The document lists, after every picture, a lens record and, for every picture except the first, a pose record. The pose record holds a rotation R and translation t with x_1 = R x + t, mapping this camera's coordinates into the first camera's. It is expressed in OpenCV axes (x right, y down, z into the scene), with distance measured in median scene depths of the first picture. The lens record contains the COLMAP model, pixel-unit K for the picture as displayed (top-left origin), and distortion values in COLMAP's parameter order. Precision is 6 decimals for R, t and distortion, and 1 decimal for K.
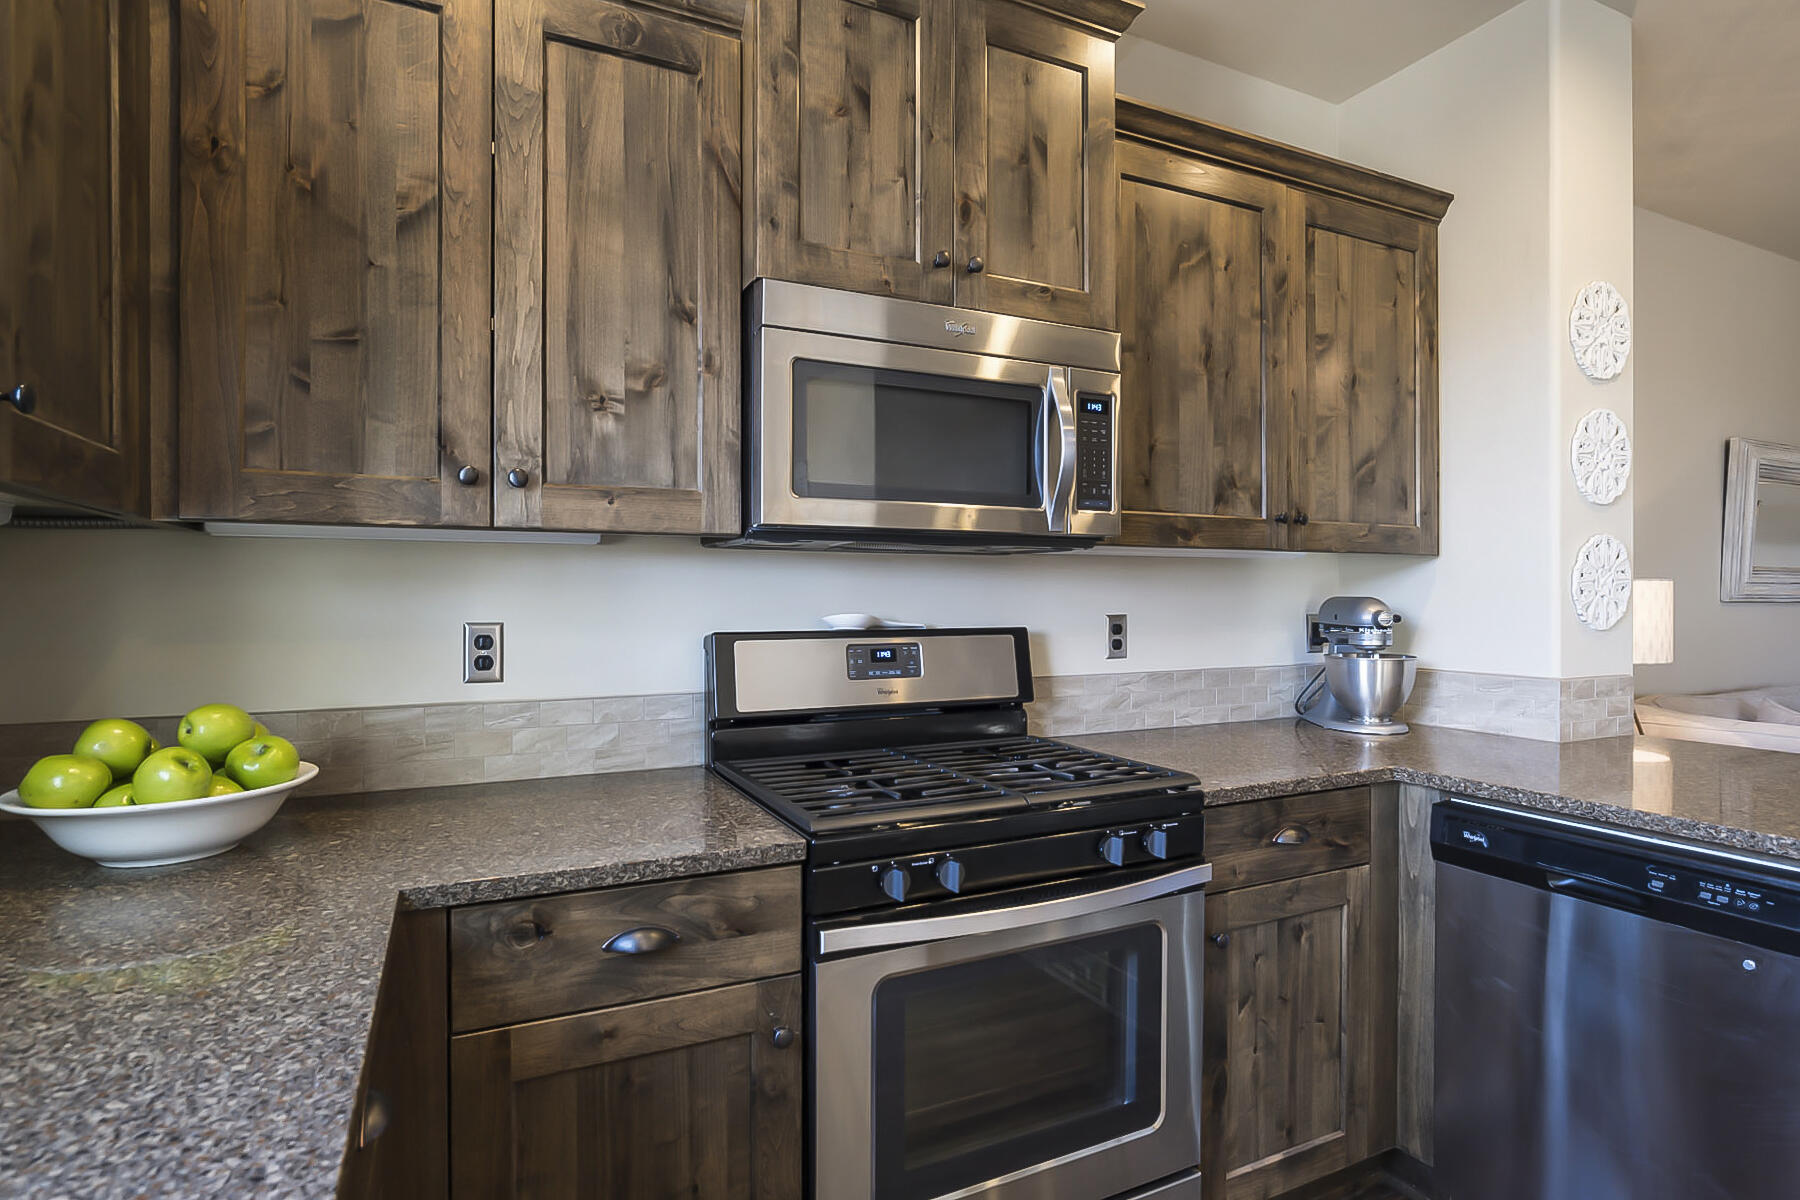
lens RADIAL K [[905.4, 0, 895.0], [0, 905.4, 594.3], [0, 0, 1]] dist [-0.020185, 0.008746]
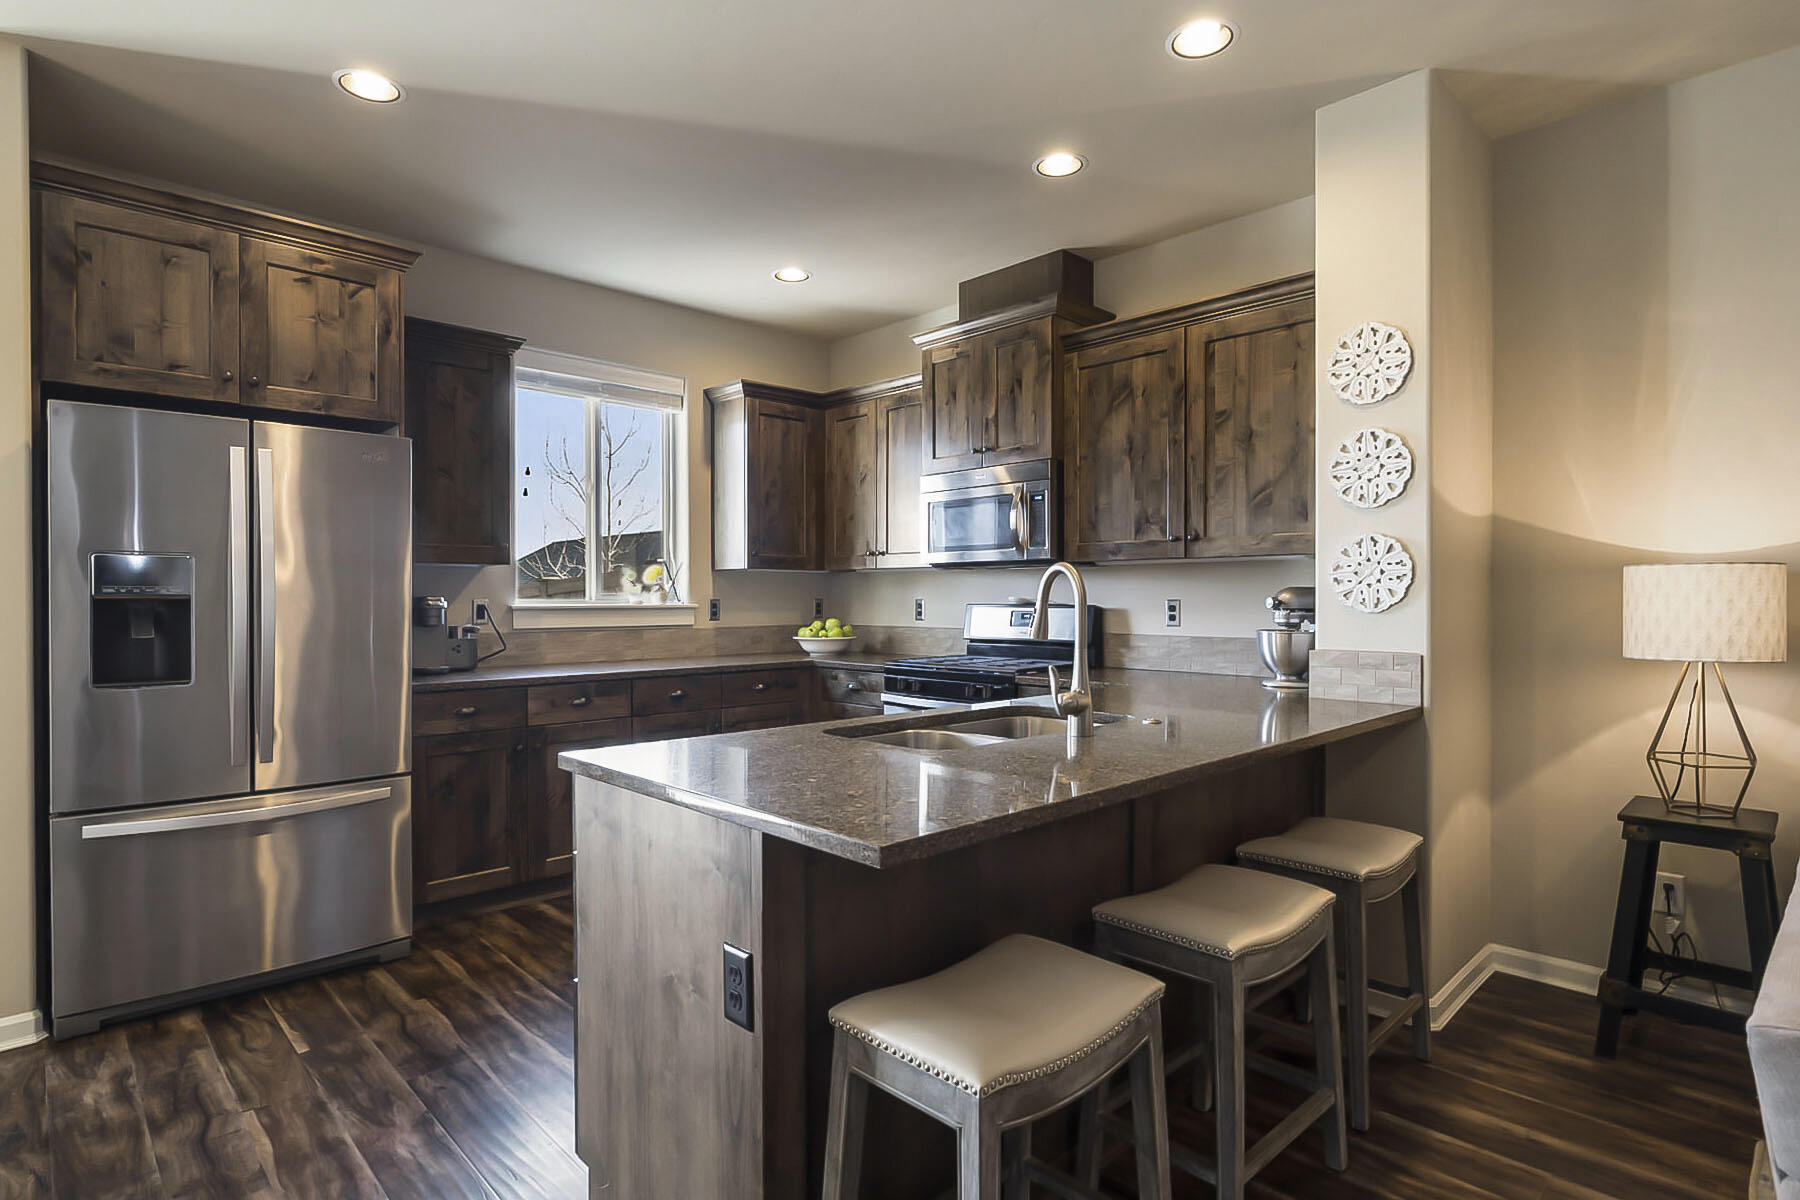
lens RADIAL K [[905.4, 0, 897.9], [0, 905.4, 599.2], [0, 0, 1]] dist [-0.020185, 0.008746]
pose [[0.326019, 0.003310, -0.945358, 1.799429], [0.002213, 0.999988, 0.004264, 0.015942], [0.945361, -0.003482, 0.326008, 0.005387]]
